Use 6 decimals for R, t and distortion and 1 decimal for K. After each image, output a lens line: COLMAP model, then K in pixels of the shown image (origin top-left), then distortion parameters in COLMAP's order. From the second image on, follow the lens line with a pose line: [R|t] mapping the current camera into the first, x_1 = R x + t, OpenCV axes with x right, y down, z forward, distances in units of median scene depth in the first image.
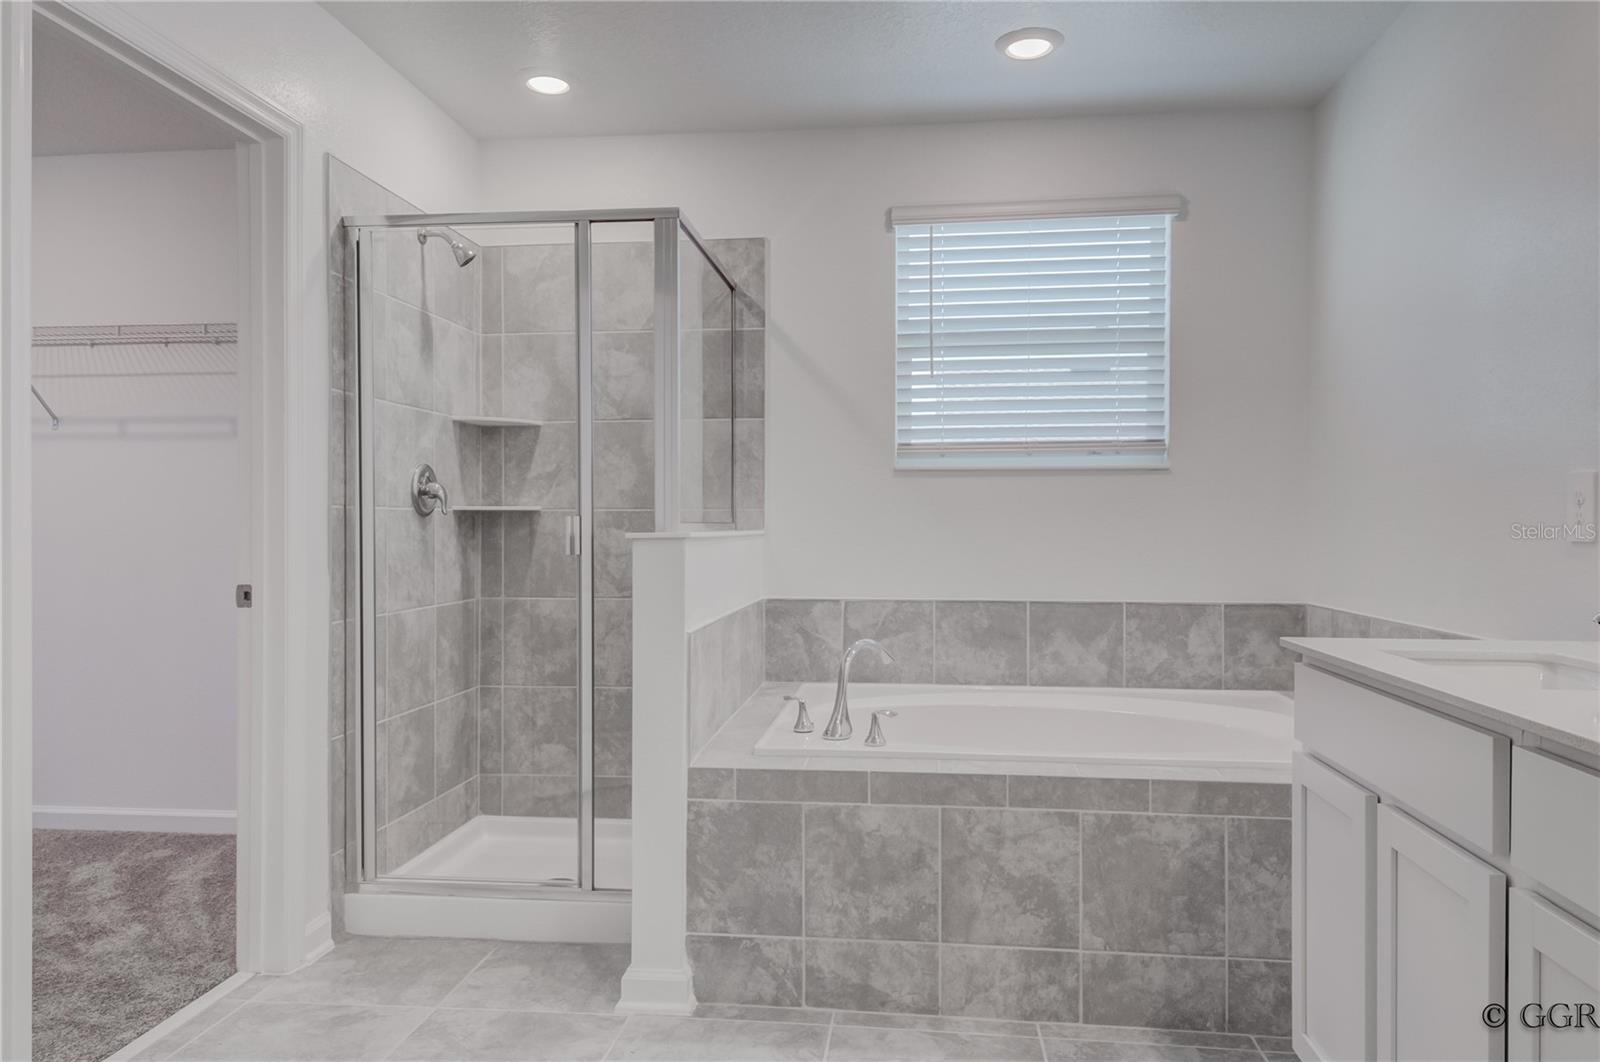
lens RADIAL K [[1114.2, 0, 804.6], [0, 1114.2, 527.0], [0, 0, 1]] dist [0.056930, -0.043524]
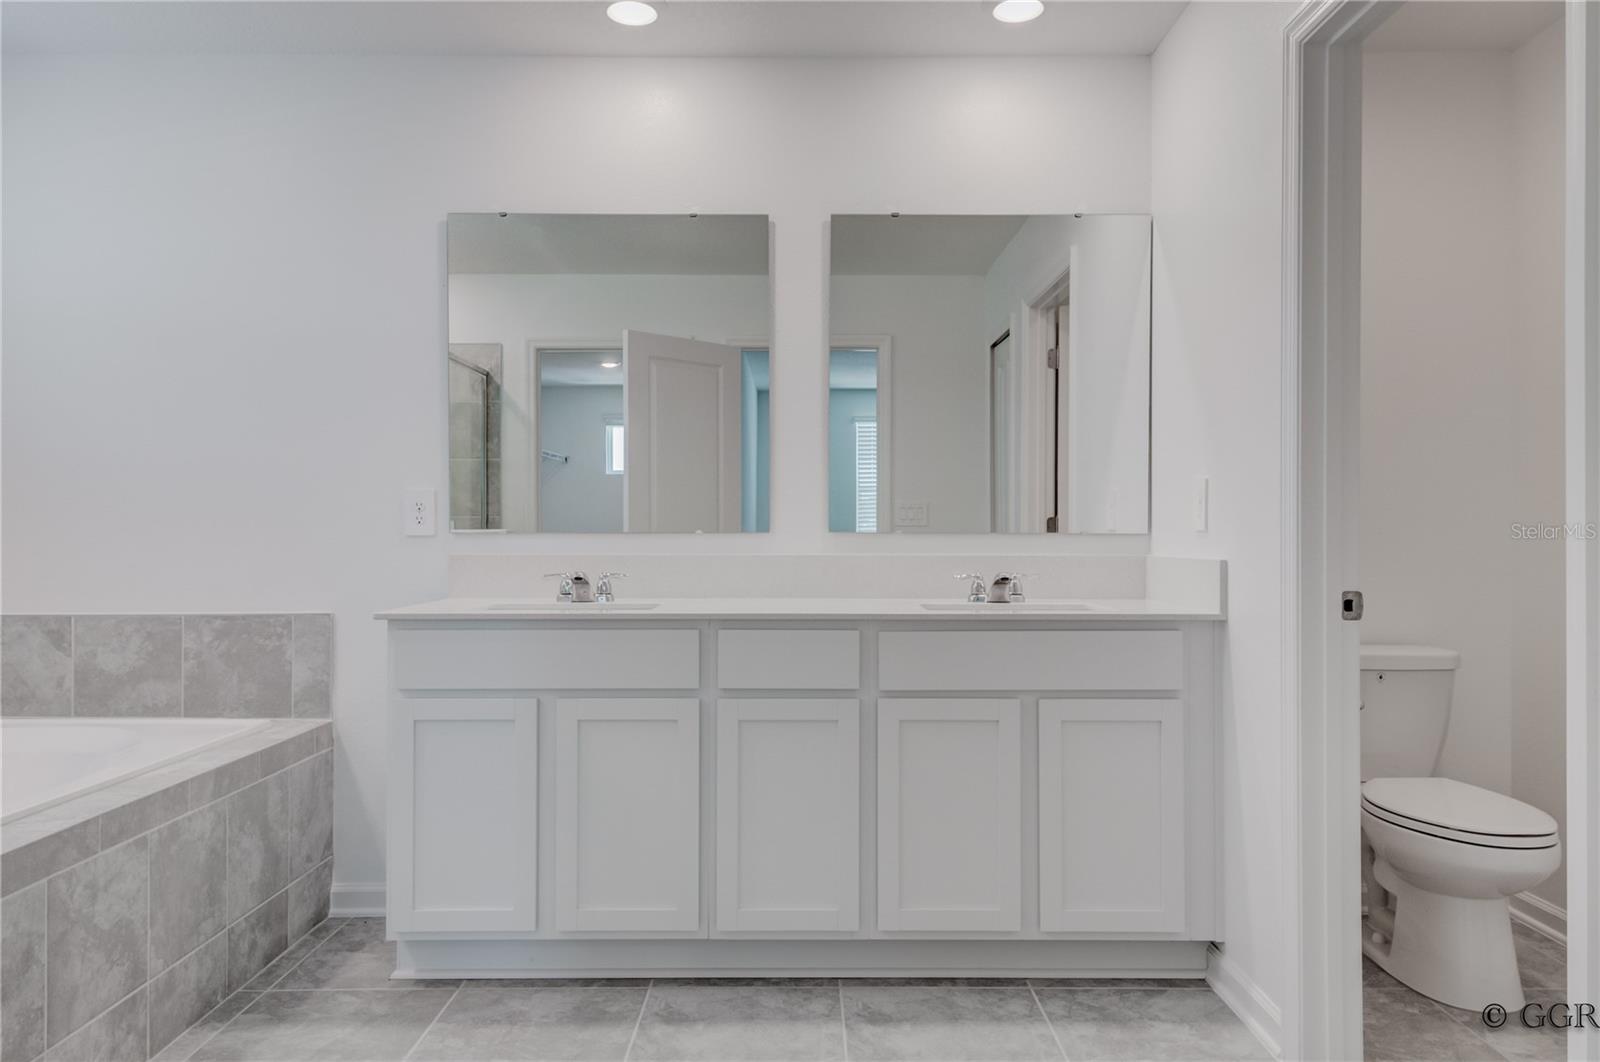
lens RADIAL K [[1114.2, 0, 804.6], [0, 1114.2, 527.0], [0, 0, 1]] dist [0.056930, -0.043524]
pose [[-0.113453, 0.002382, 0.993540, -0.731444], [0.004218, 0.999989, -0.001916, 0.006231], [-0.993534, 0.003974, -0.113462, 0.559289]]
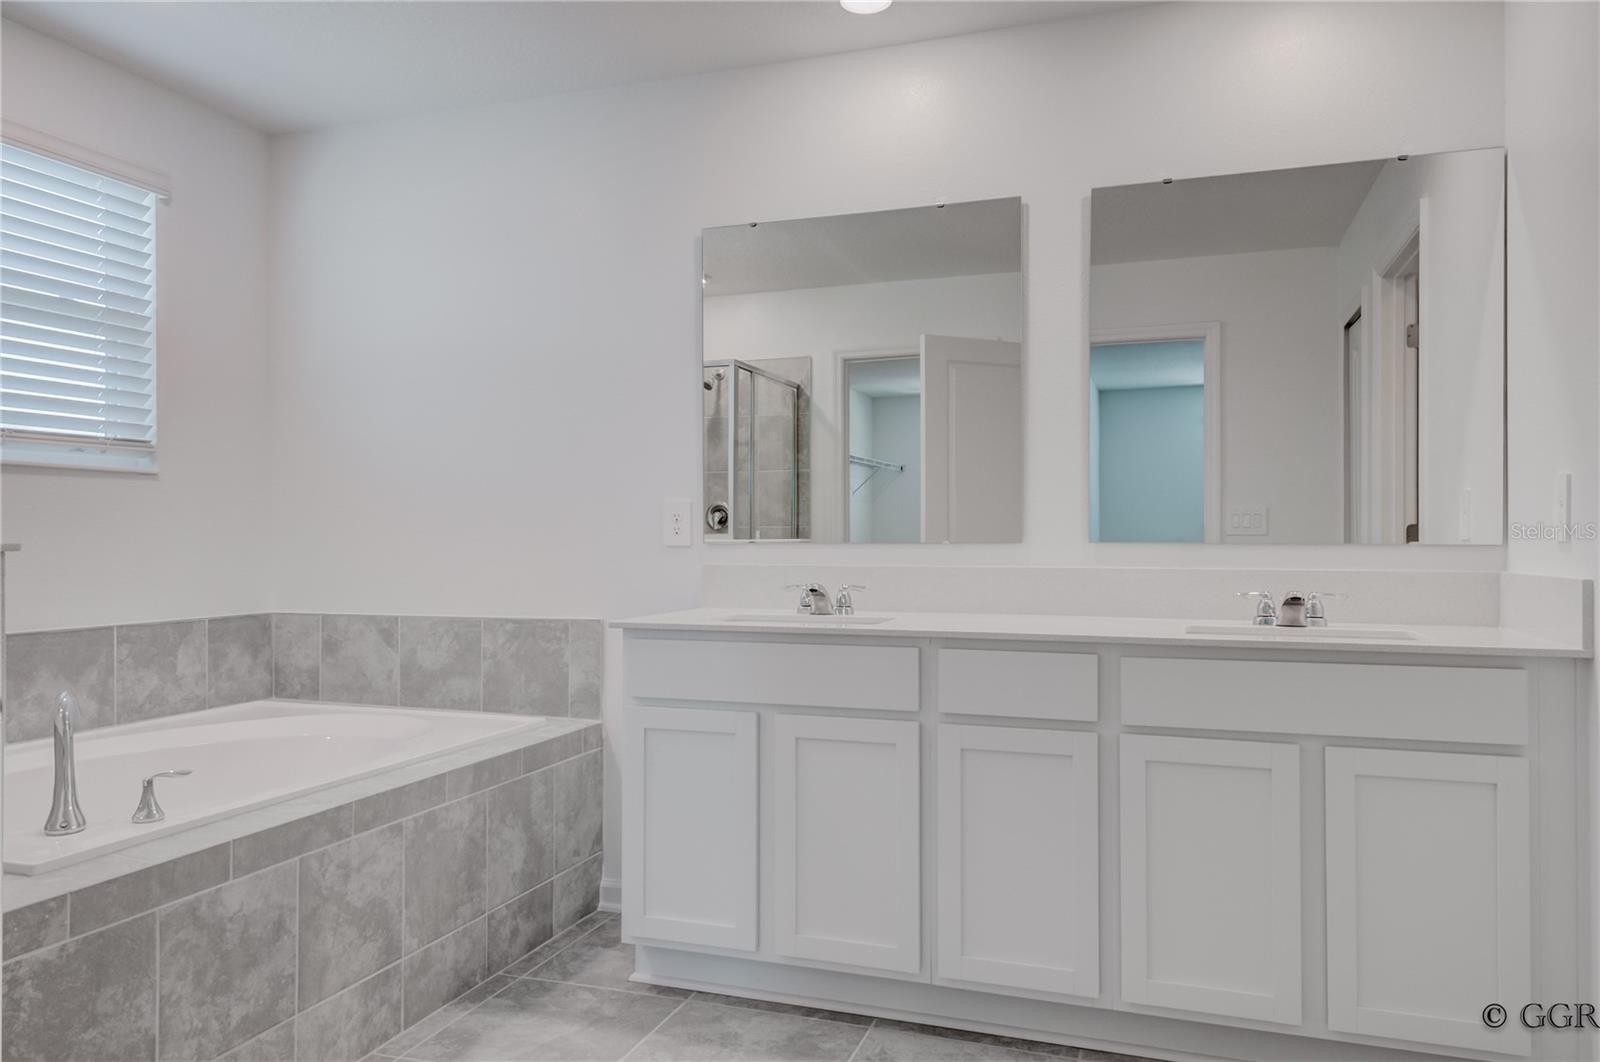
lens RADIAL K [[1114.2, 0, 804.6], [0, 1114.2, 527.0], [0, 0, 1]] dist [0.056930, -0.043524]
pose [[0.216136, 0.009605, 0.976316, -0.651325], [0.004886, 0.999928, -0.010919, 0.004762], [-0.976351, 0.007131, 0.216074, 0.424345]]
